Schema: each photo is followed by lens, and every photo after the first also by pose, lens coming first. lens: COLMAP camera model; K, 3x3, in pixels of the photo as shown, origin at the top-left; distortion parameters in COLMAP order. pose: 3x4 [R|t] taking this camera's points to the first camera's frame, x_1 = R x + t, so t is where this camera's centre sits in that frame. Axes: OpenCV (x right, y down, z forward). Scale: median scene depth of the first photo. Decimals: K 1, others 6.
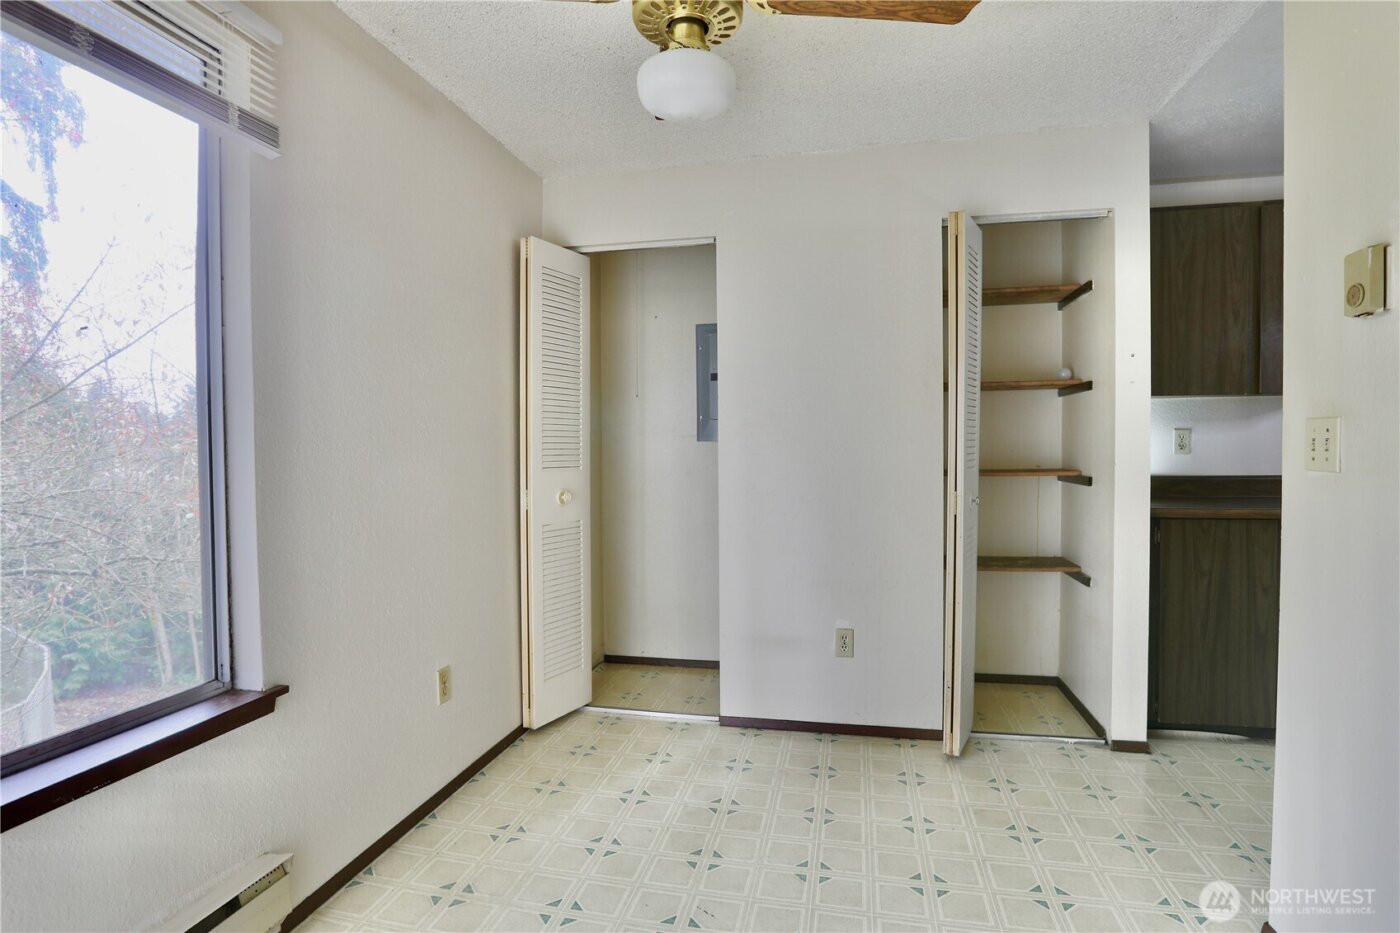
lens RADIAL K [[696.6, 0, 700.0], [0, 696.6, 466.5], [0, 0, 1]] dist [-0.023694, 0.000377]
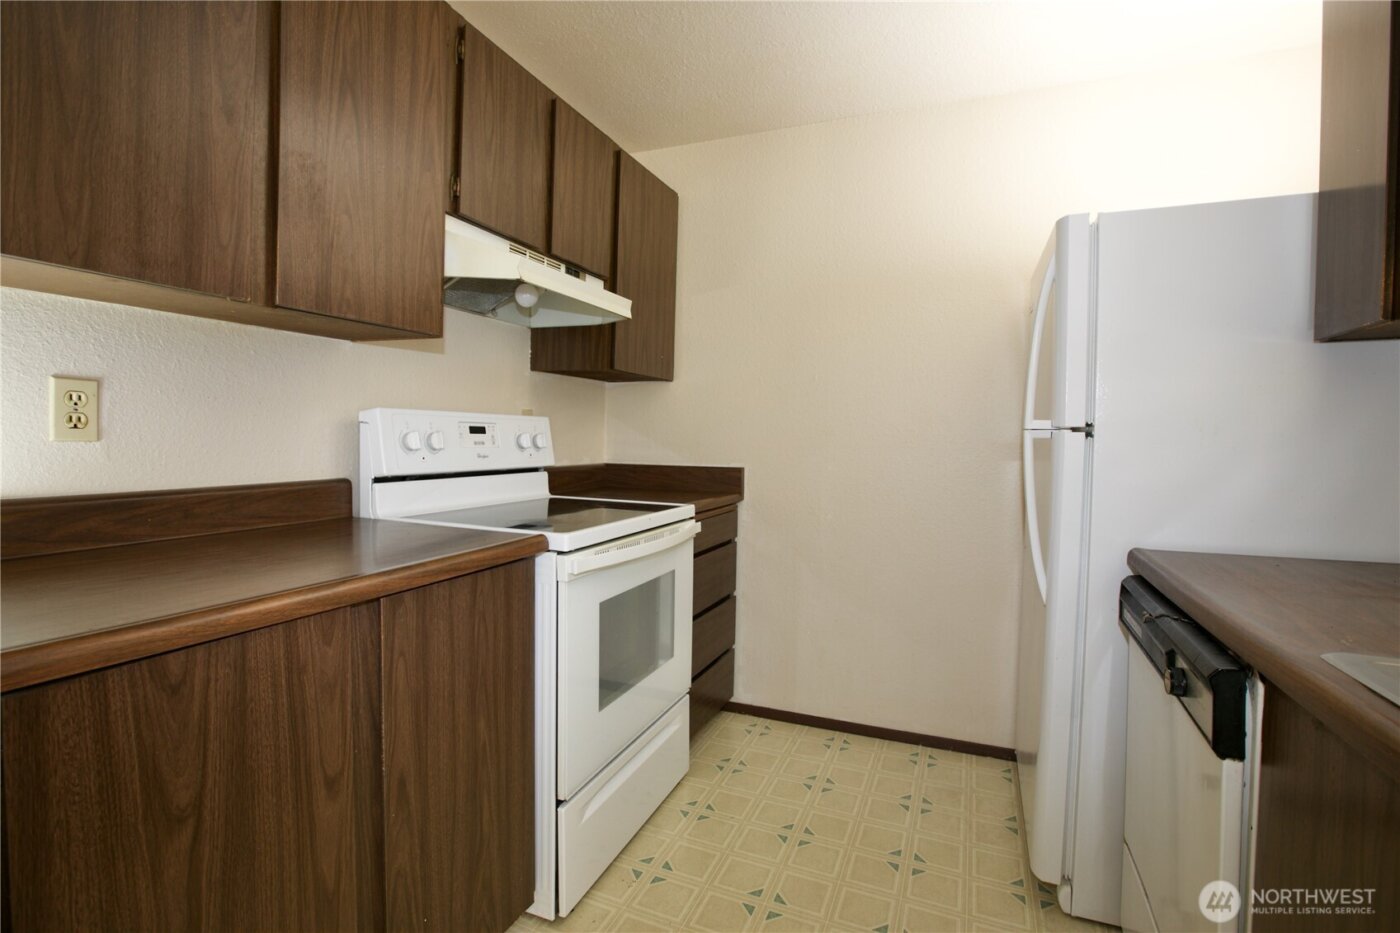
lens RADIAL K [[657.5, 0, 698.7], [0, 657.5, 447.7], [0, 0, 1]] dist [-0.030986, 0.000279]
pose [[0.180803, -0.012063, 0.983445, 0.489466], [0.009327, 0.999901, 0.010550, -0.016158], [-0.983475, 0.007265, 0.180897, 0.709134]]
